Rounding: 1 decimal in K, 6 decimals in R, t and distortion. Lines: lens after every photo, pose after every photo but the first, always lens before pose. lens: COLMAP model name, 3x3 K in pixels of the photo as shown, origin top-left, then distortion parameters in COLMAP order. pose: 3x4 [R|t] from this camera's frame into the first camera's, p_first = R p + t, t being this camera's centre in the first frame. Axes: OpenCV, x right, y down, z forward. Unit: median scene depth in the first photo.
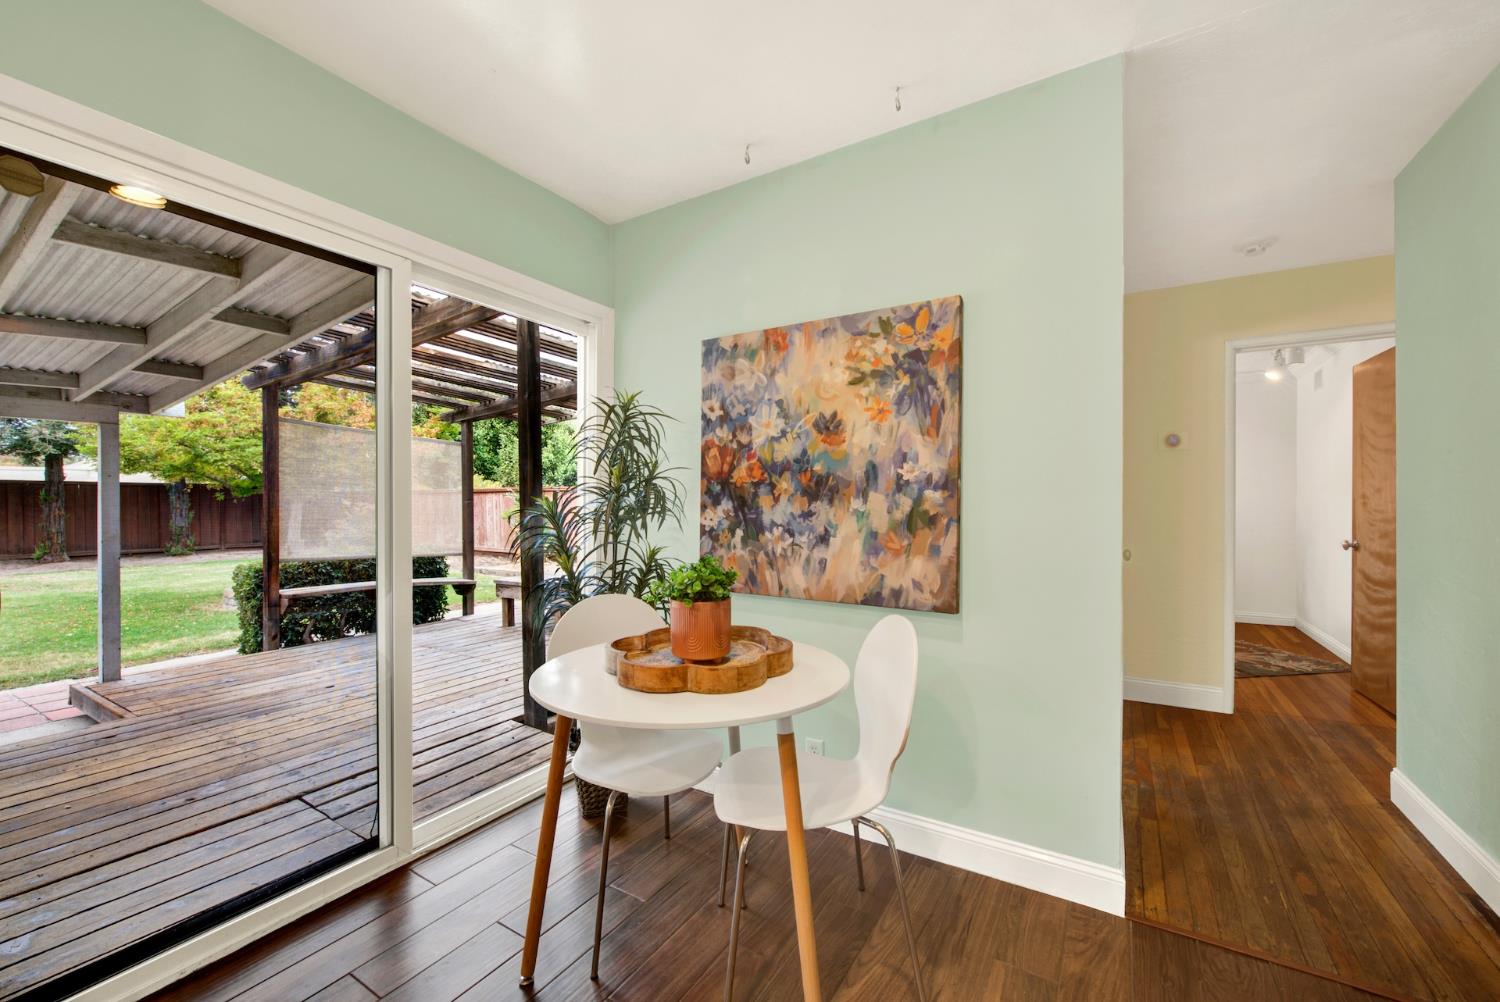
lens RADIAL K [[599.7, 0, 750.3], [0, 599.7, 506.3], [0, 0, 1]] dist [0.001377, -0.002685]
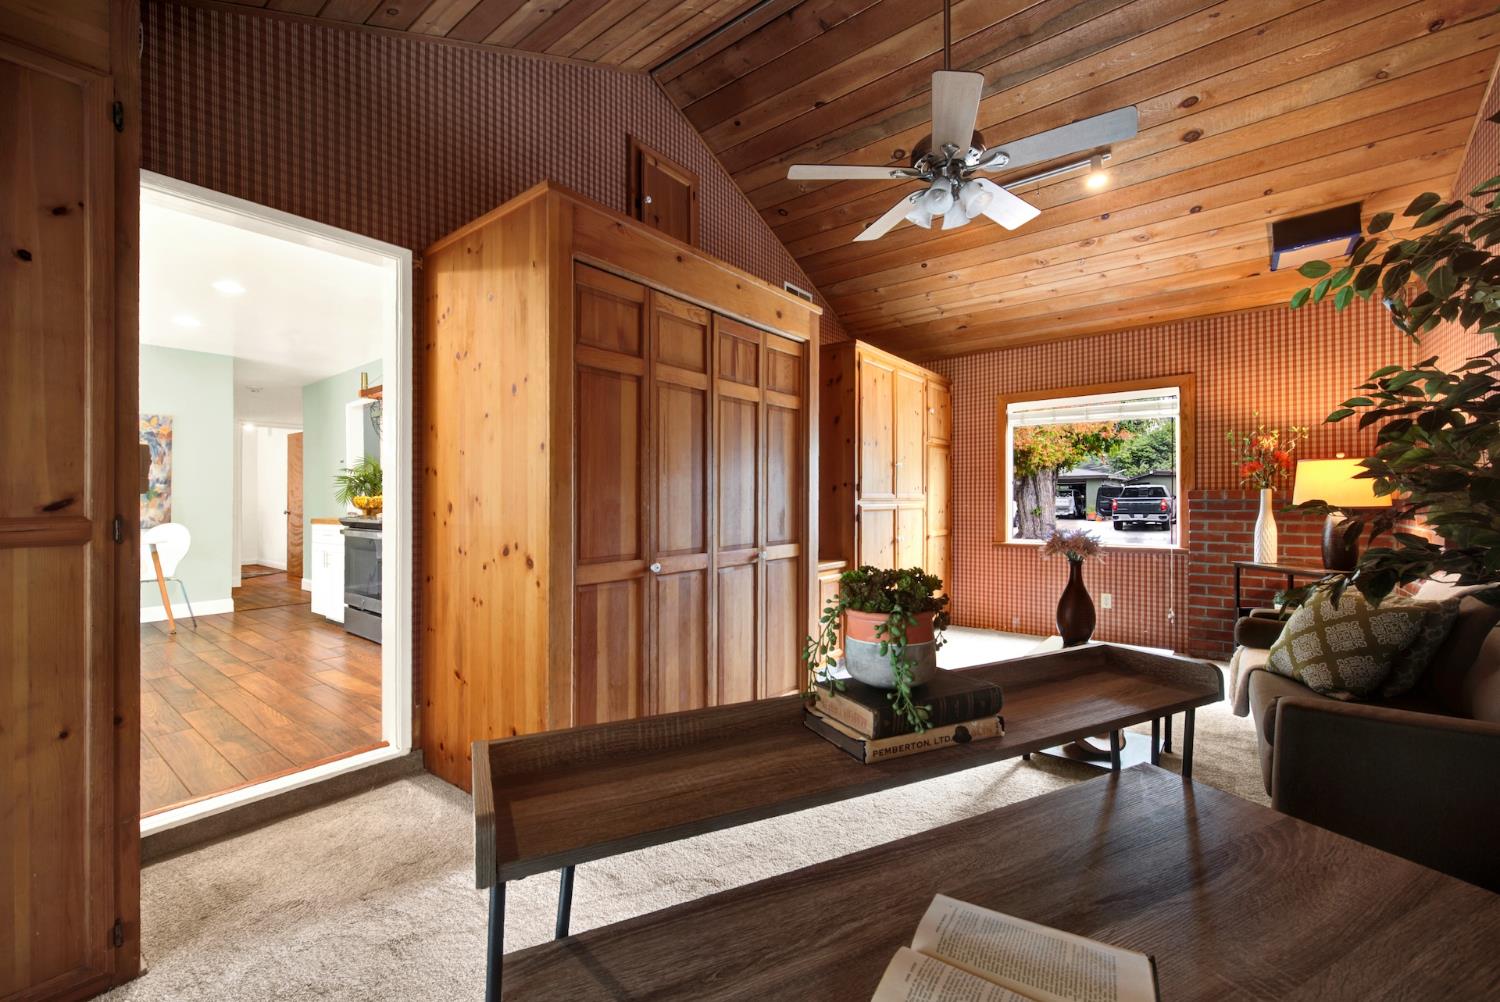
lens RADIAL K [[608.5, 0, 748.8], [0, 608.5, 493.4], [0, 0, 1]] dist [-0.000815, -0.000338]
pose [[0.118791, 0.013372, 0.992829, -1.909117], [0.011904, 0.999818, -0.014891, 0.080573], [-0.992848, 0.013587, 0.118610, -1.795953]]
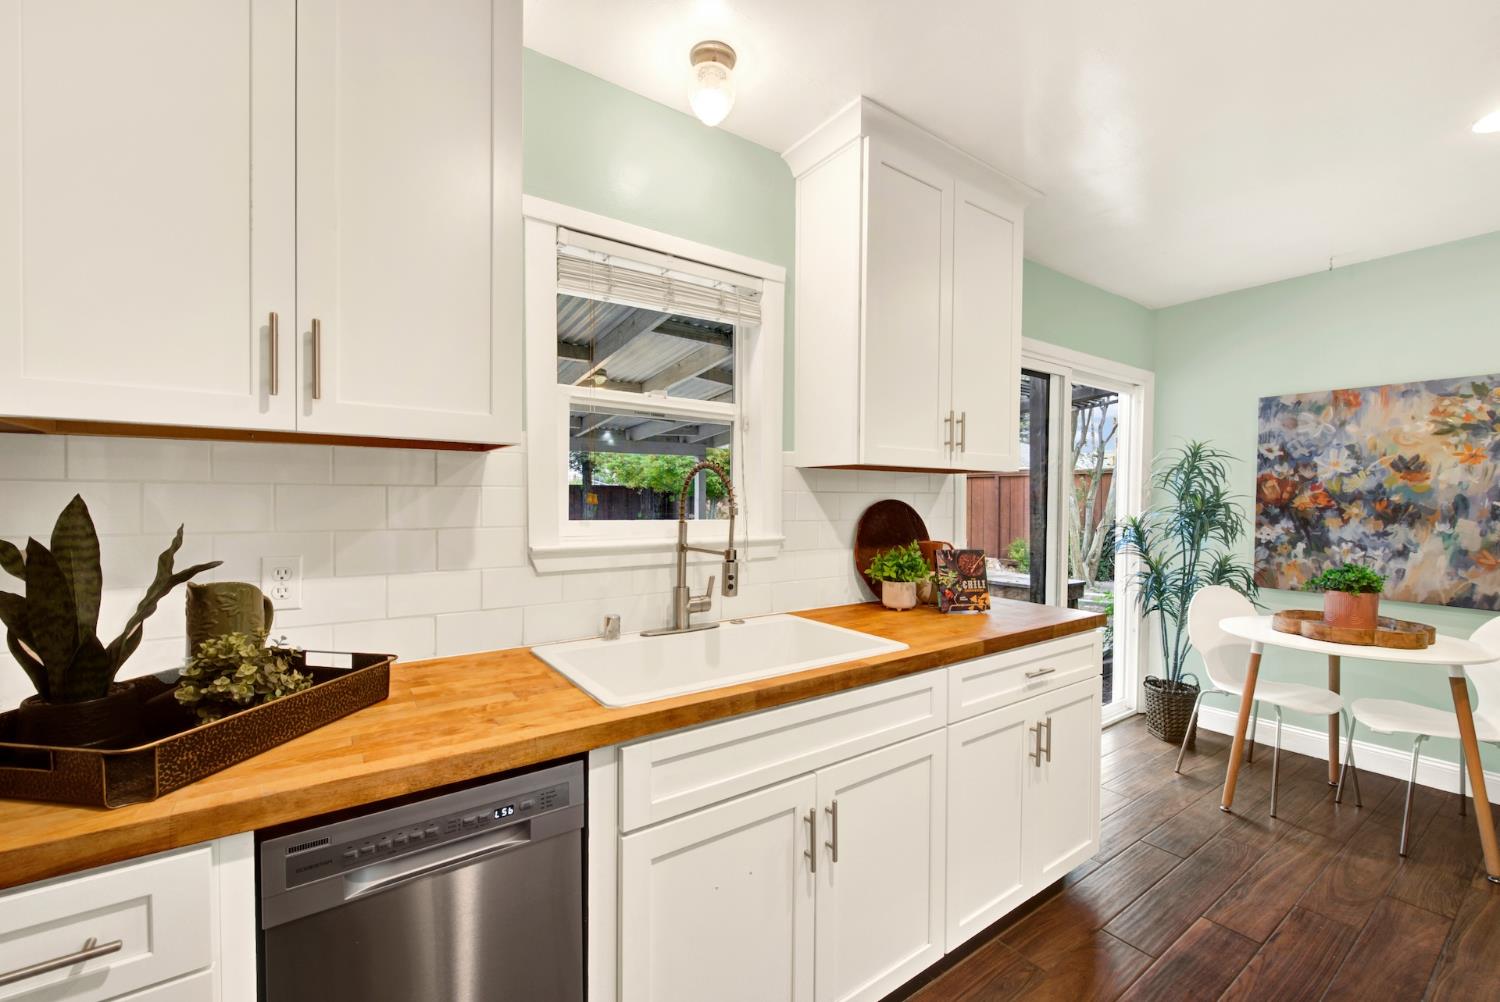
lens RADIAL K [[616.6, 0, 748.2], [0, 616.6, 507.9], [0, 0, 1]] dist [-0.001745, -0.000958]
pose [[0.916343, 0.013156, -0.400178, -0.628047], [-0.009419, 0.999892, 0.011304, -0.044847], [0.400283, -0.006589, 0.916368, -0.763666]]
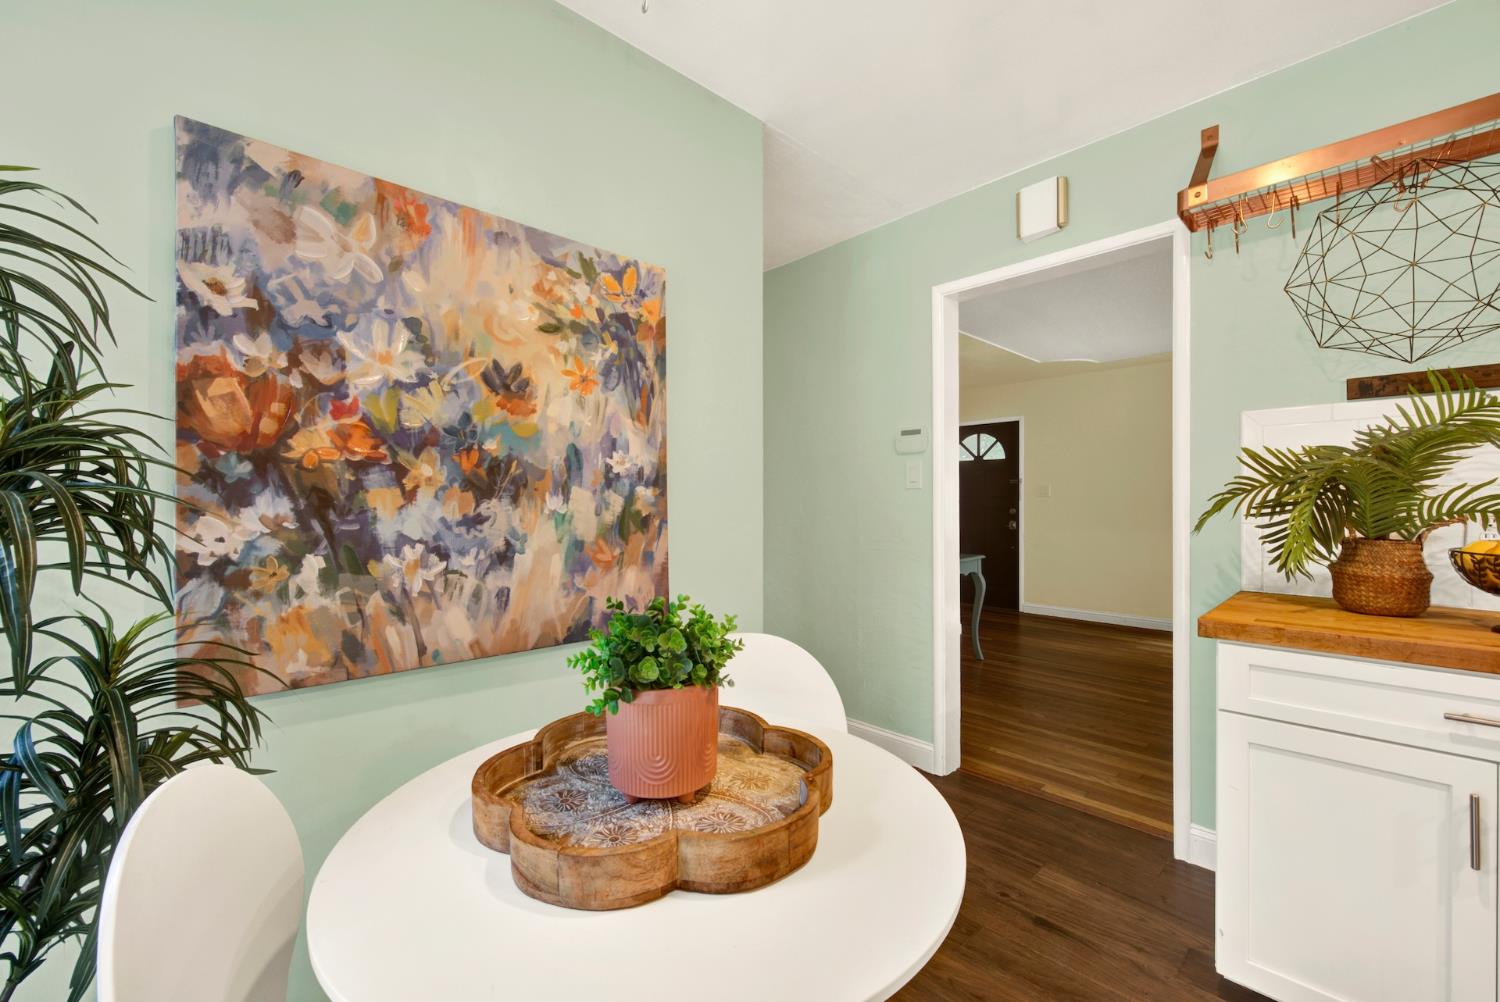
lens RADIAL K [[605.0, 0, 749.1], [0, 605.0, 505.7], [0, 0, 1]] dist [-0.001180, -0.002257]
pose [[0.264918, -0.004369, 0.964261, -0.426092], [0.006651, 0.999974, 0.002703, -0.001249], [-0.964248, 0.005697, 0.264941, 0.561306]]
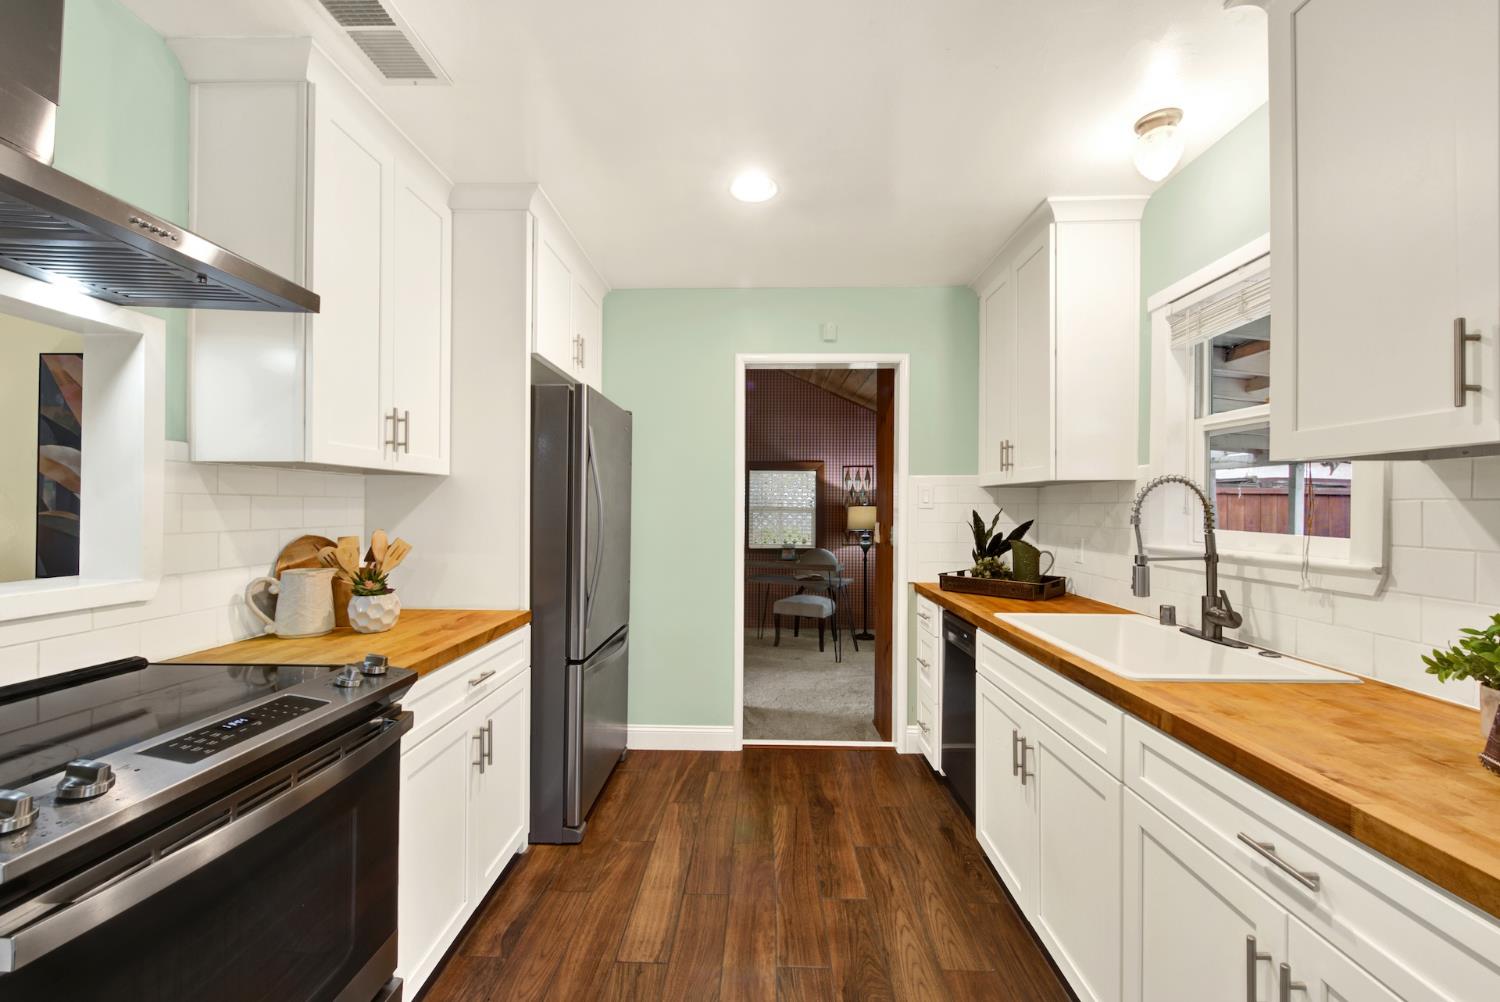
lens RADIAL K [[605.3, 0, 747.2], [0, 605.3, 504.7], [0, 0, 1]] dist [-0.000613, -0.000279]
pose [[-0.869253, -0.003126, -0.494358, -0.071136], [-0.005722, 0.999977, 0.003739, -0.054275], [0.494335, 0.006079, -0.869250, 0.361267]]
